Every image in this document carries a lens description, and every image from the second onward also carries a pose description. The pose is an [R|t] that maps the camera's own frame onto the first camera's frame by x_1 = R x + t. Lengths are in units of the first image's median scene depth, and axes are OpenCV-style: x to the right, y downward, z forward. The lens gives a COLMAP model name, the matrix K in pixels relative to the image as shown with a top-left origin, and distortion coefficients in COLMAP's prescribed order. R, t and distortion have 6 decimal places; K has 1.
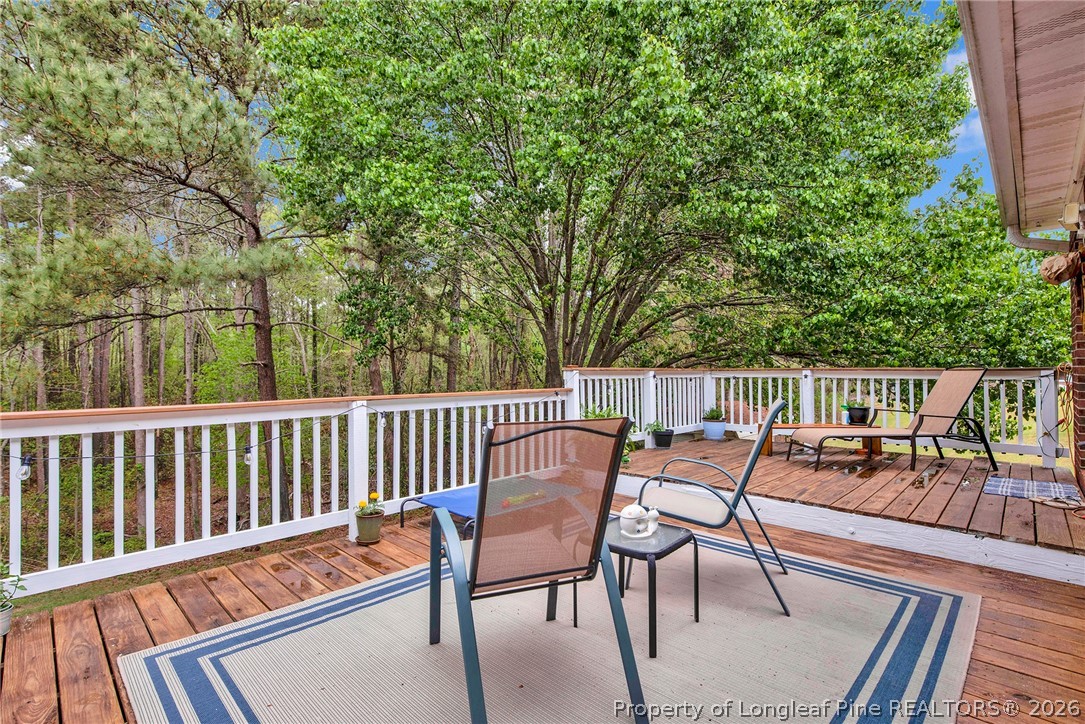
lens RADIAL K [[516.9, 0, 544.3], [0, 516.9, 357.8], [0, 0, 1]] dist [-0.011549, 0.000989]
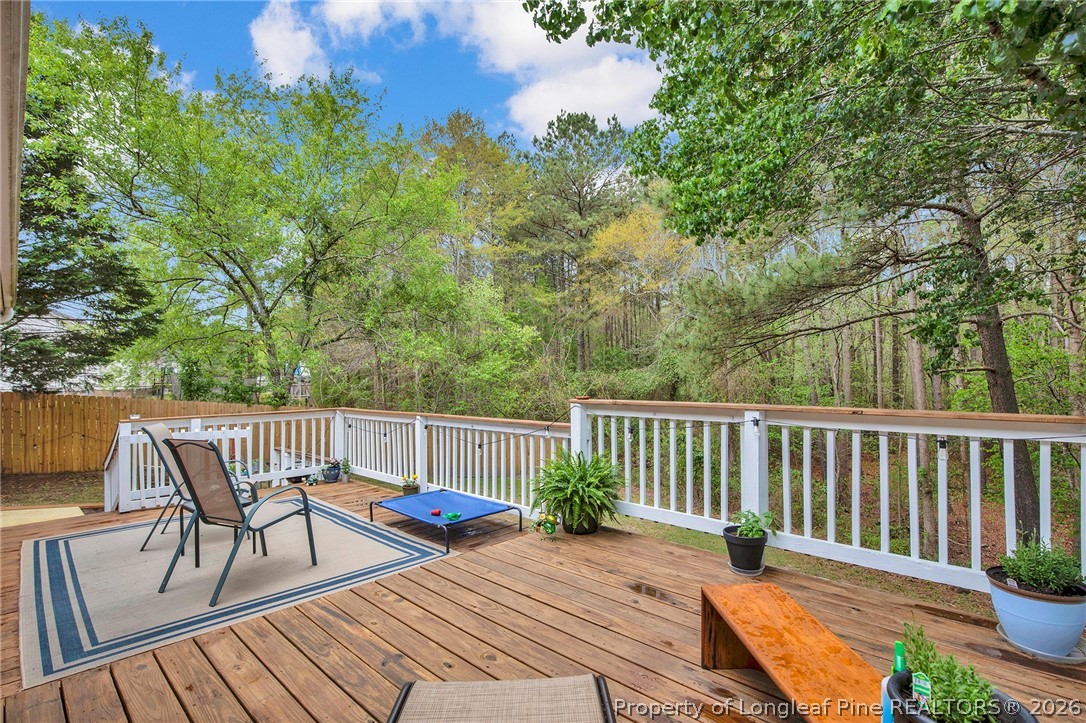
lens RADIAL K [[517.4, 0, 544.2], [0, 517.4, 369.2], [0, 0, 1]] dist [-0.011549, 0.000989]
pose [[-0.004267, -0.006370, -0.999971, 1.014269], [0.029105, 0.999555, -0.006491, -0.034218], [0.999567, -0.029132, -0.004080, 1.121607]]
